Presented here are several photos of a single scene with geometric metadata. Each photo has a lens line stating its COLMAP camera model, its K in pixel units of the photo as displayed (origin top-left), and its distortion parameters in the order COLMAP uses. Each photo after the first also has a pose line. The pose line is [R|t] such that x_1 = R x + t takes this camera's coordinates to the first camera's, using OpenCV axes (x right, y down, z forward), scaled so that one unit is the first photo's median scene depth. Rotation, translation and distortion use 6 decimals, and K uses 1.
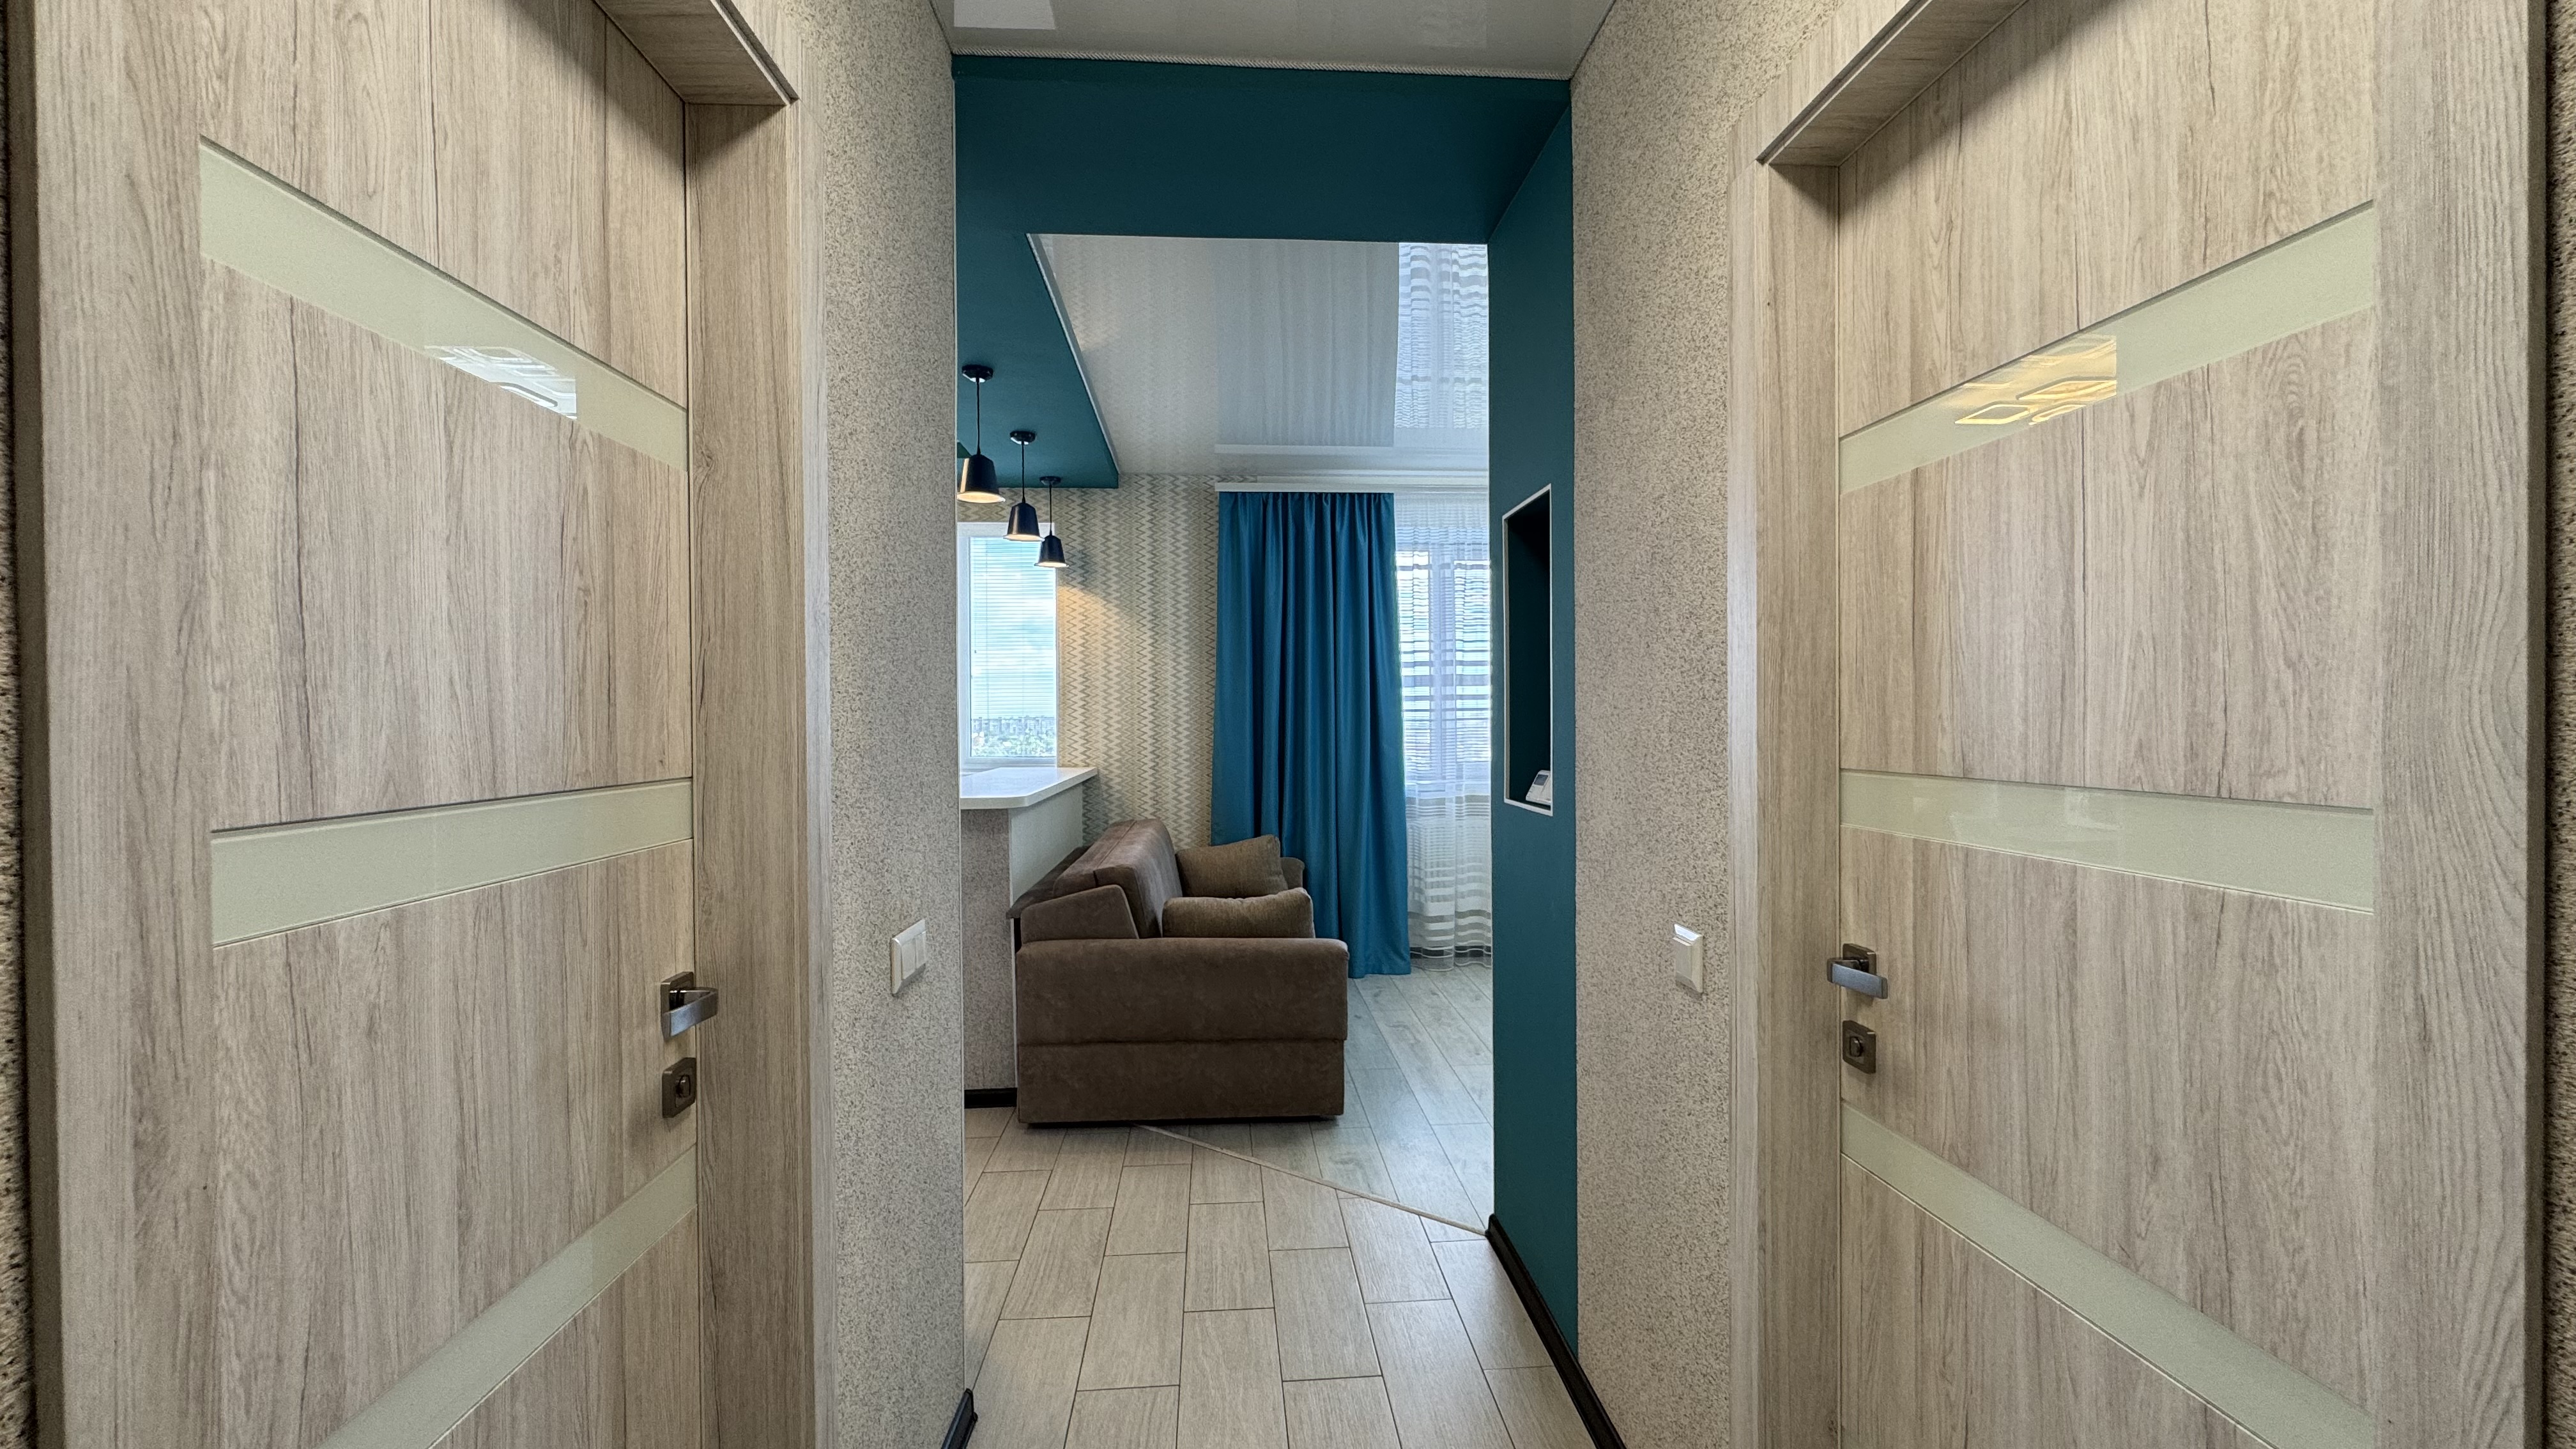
lens RADIAL K [[1026.5, 0, 1286.4], [0, 1026.5, 722.8], [0, 0, 1]] dist [-0.003073, 0.000390]
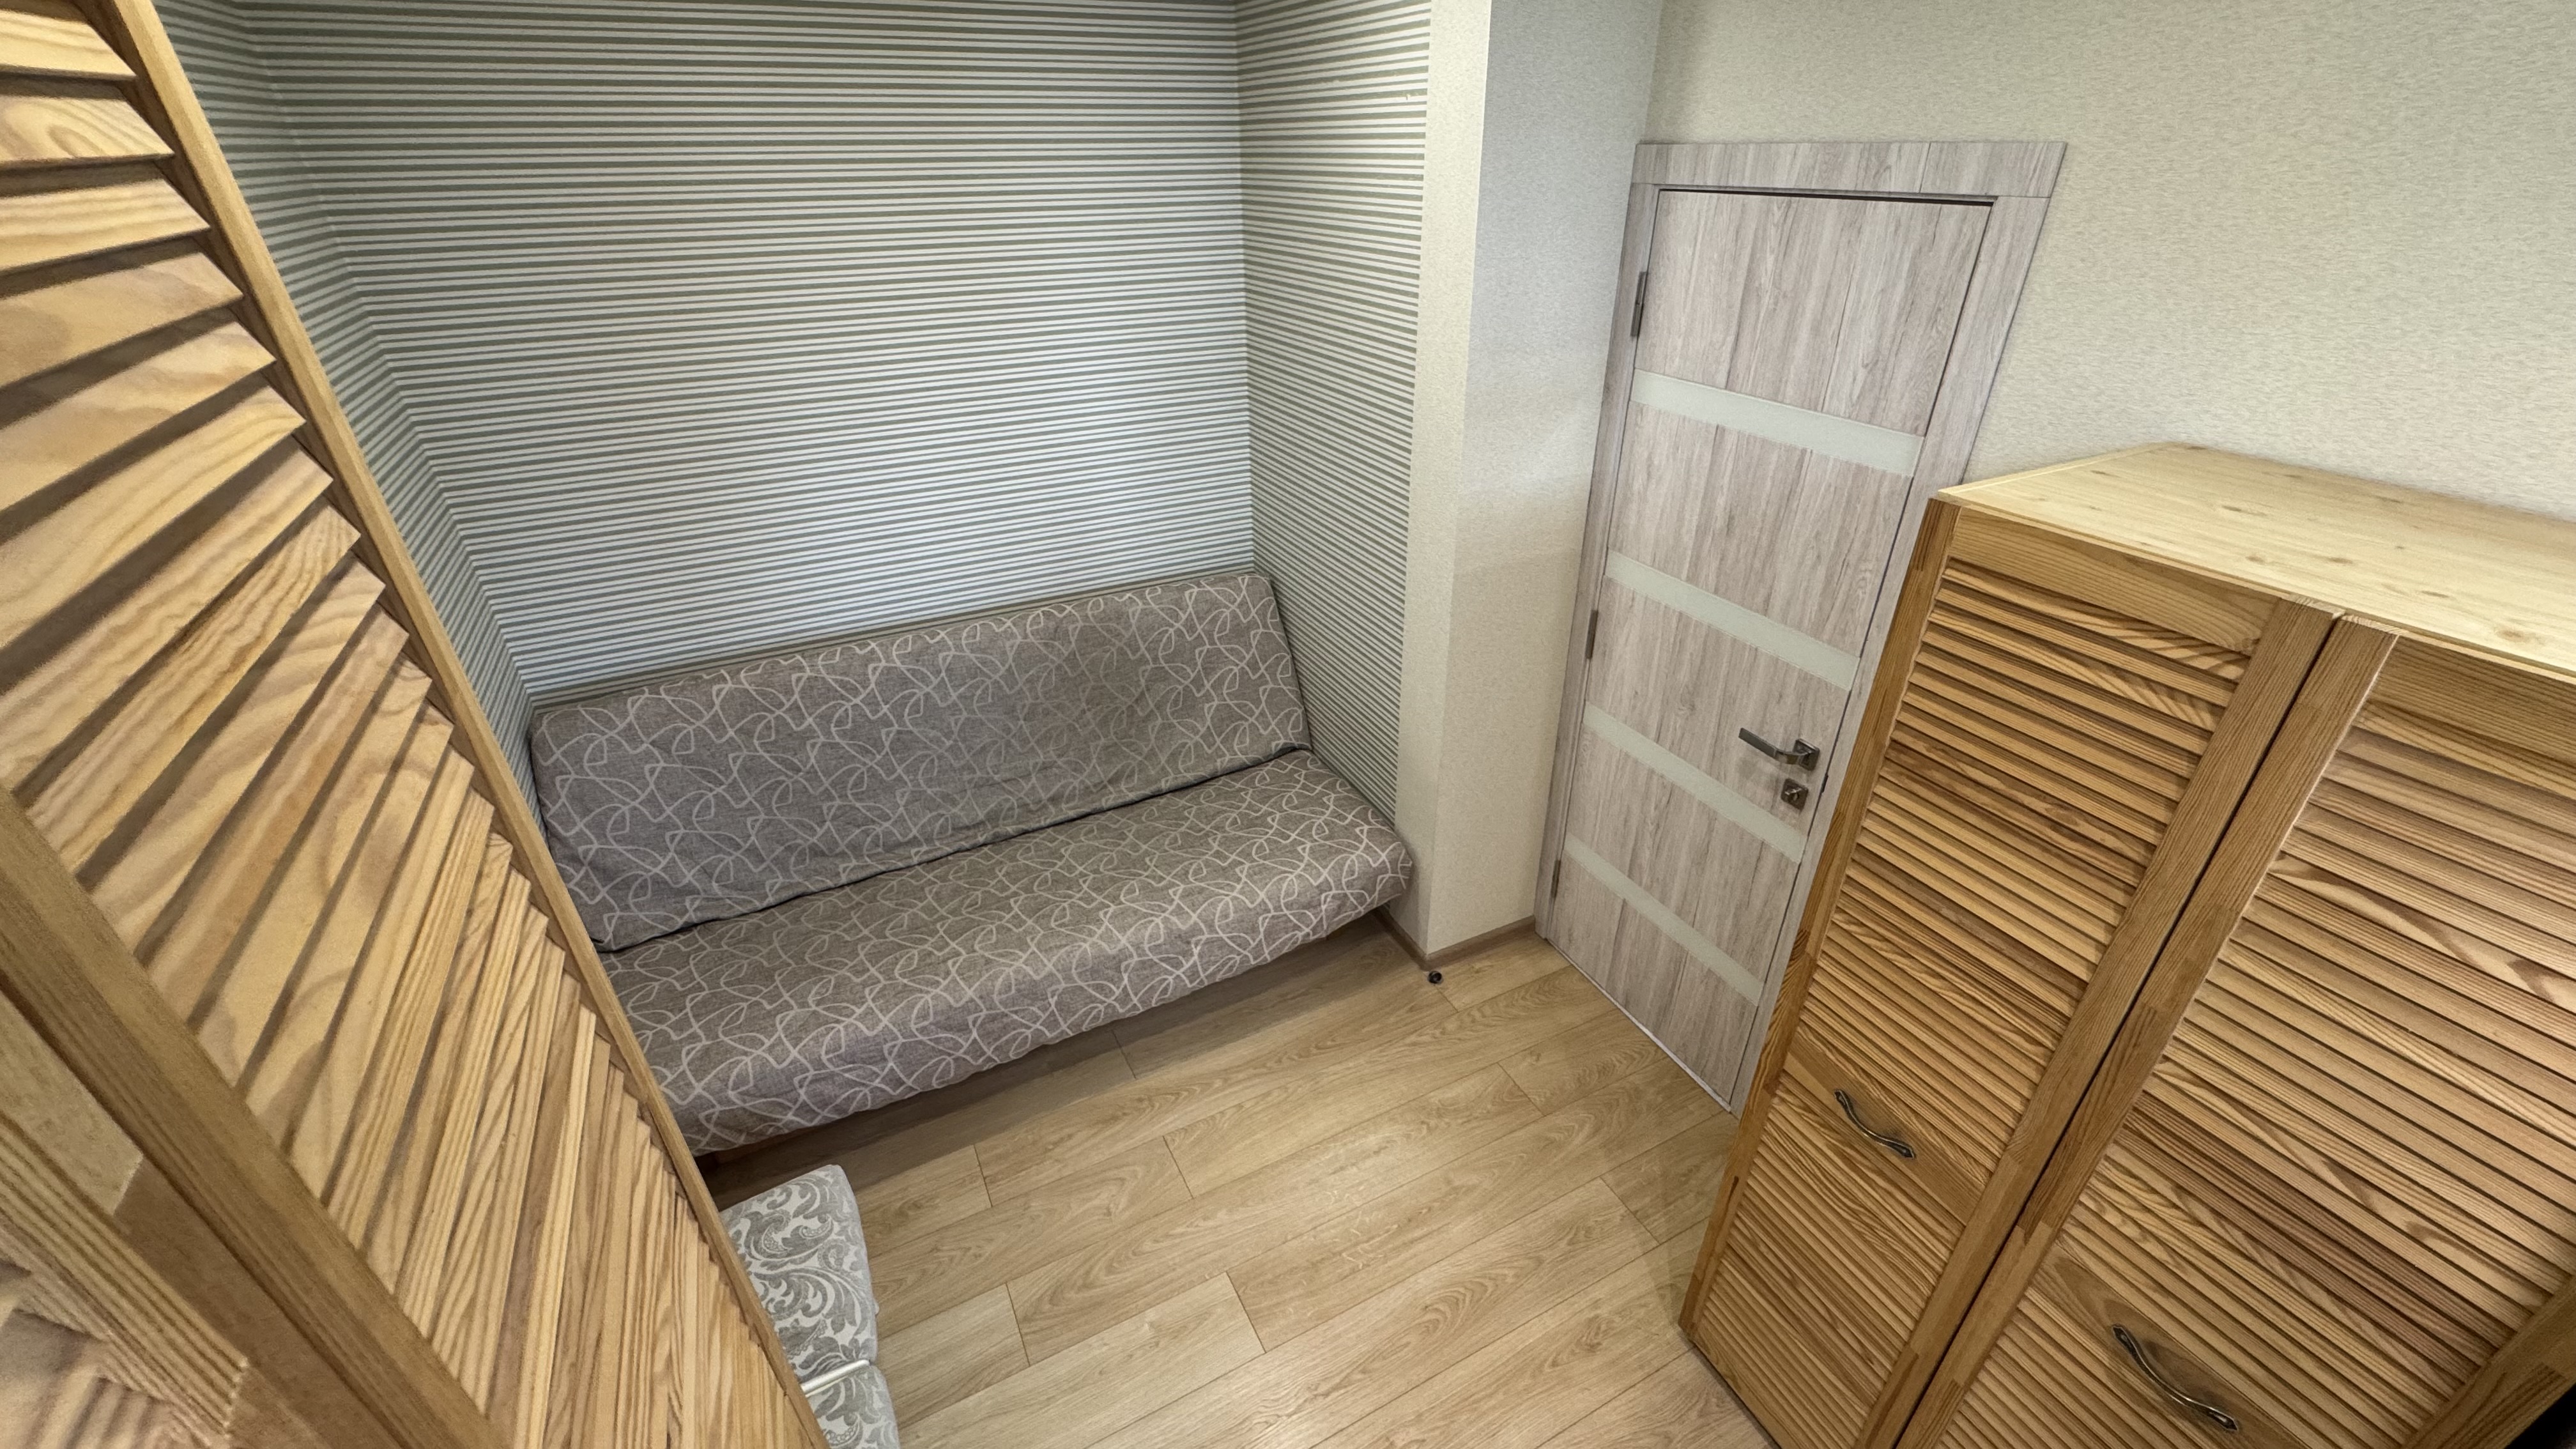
lens RADIAL K [[1026.5, 0, 1289.2], [0, 1026.5, 725.0], [0, 0, 1]] dist [-0.003073, 0.000390]
pose [[0.923228, -0.192160, 0.332753, -0.836045], [0.002243, 0.868655, 0.495413, -0.572092], [-0.384246, -0.456633, 0.802397, -0.432382]]
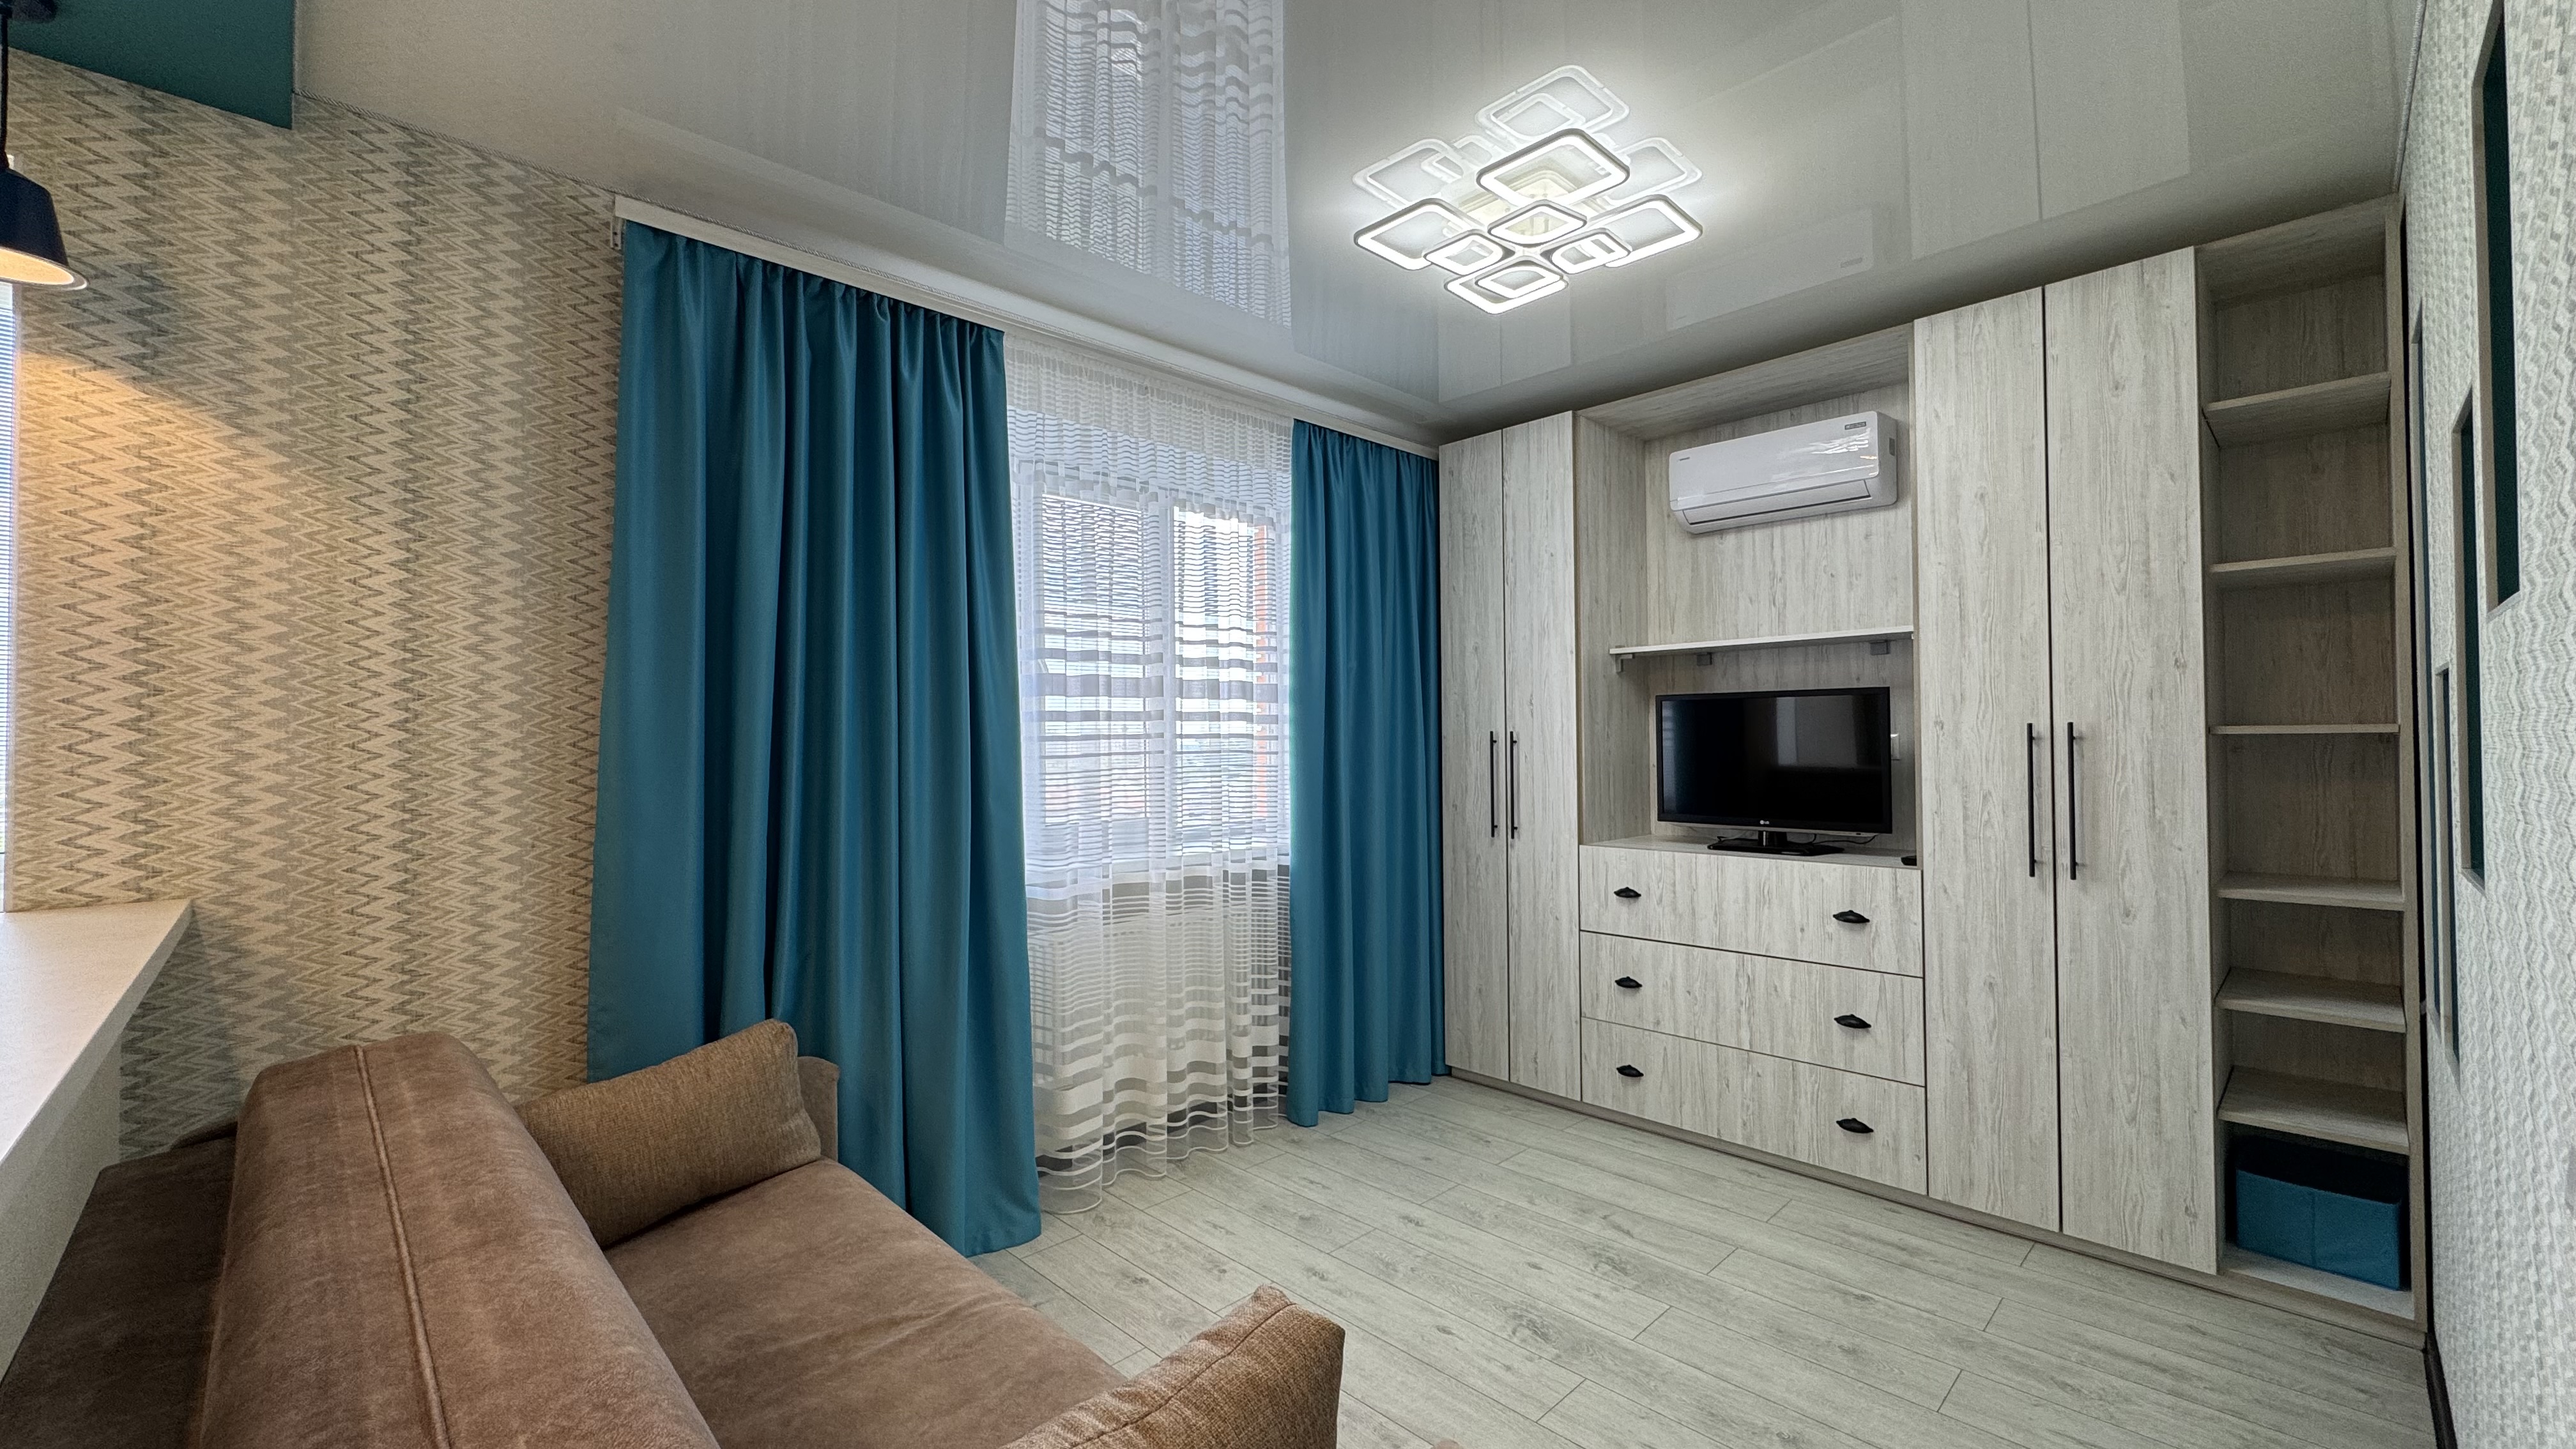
lens RADIAL K [[1026.5, 0, 1292.2], [0, 1026.5, 722.8], [0, 0, 1]] dist [-0.003073, 0.000390]
pose [[0.765484, 0.011544, 0.643351, -0.561843], [0.008254, 0.999581, -0.027757, -0.017690], [-0.643402, 0.026557, 0.765068, 2.280384]]
